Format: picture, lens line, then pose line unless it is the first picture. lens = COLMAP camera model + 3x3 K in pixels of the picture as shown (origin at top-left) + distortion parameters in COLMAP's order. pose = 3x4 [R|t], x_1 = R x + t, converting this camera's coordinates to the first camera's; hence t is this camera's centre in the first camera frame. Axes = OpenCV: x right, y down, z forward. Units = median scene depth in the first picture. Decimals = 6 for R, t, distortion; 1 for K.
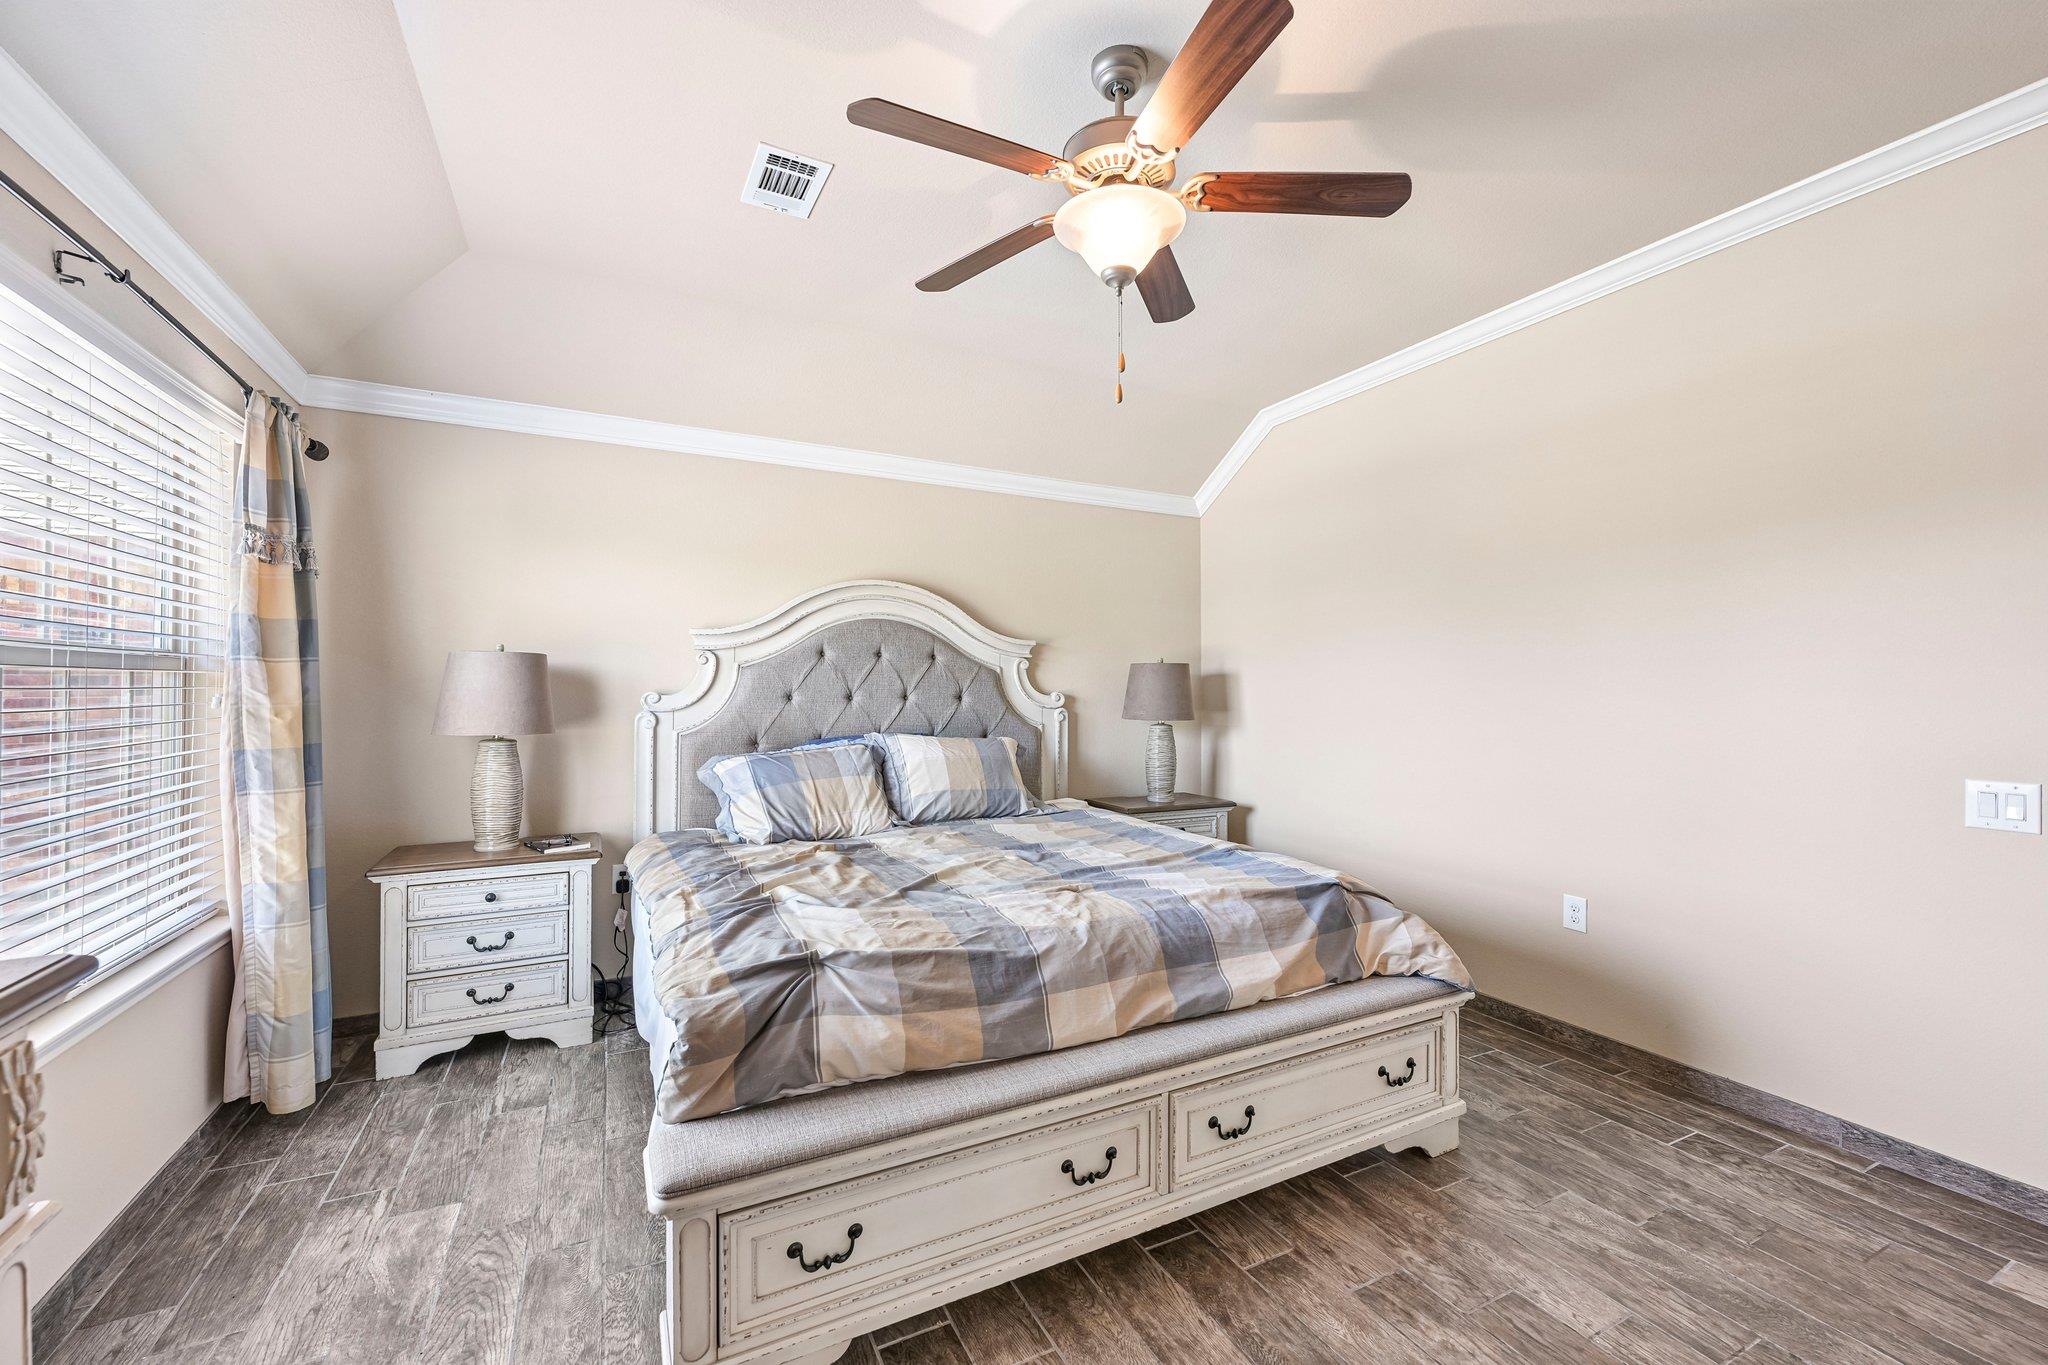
lens RADIAL K [[803.5, 0, 1024.0], [0, 803.5, 682.5], [0, 0, 1]] dist [-0.004985, -0.000083]
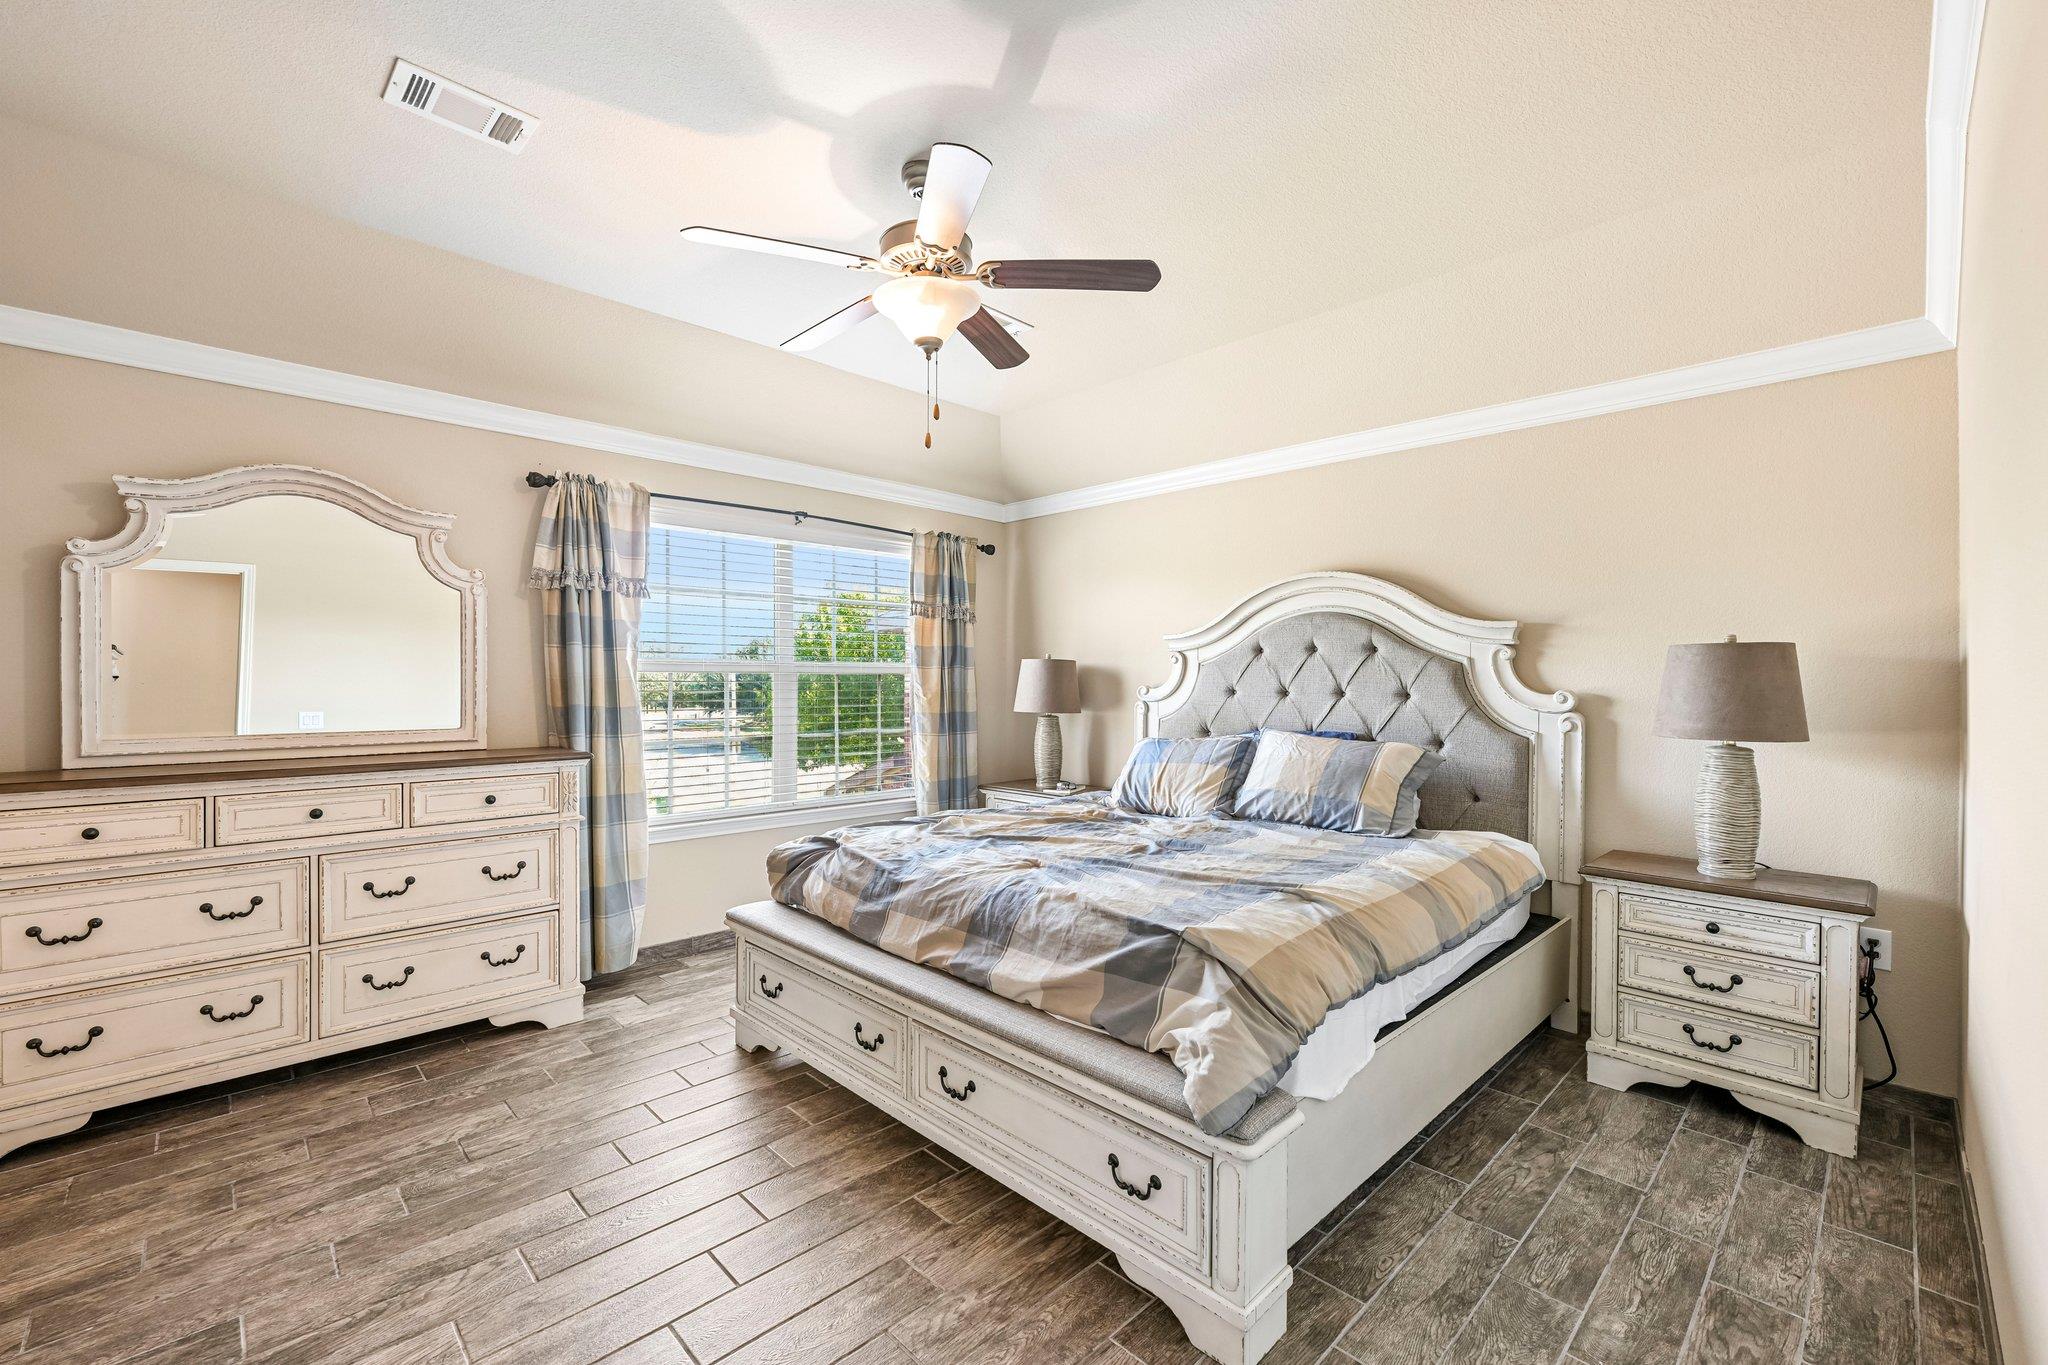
lens RADIAL K [[864.5, 0, 1024.0], [0, 864.5, 682.5], [0, 0, 1]] dist [0.000690, 0.000144]
pose [[0.304757, 0.000143, -0.952430, 1.165172], [0.000481, 1.000000, 0.000305, 0.008301], [0.952430, -0.000551, 0.304756, 0.613656]]
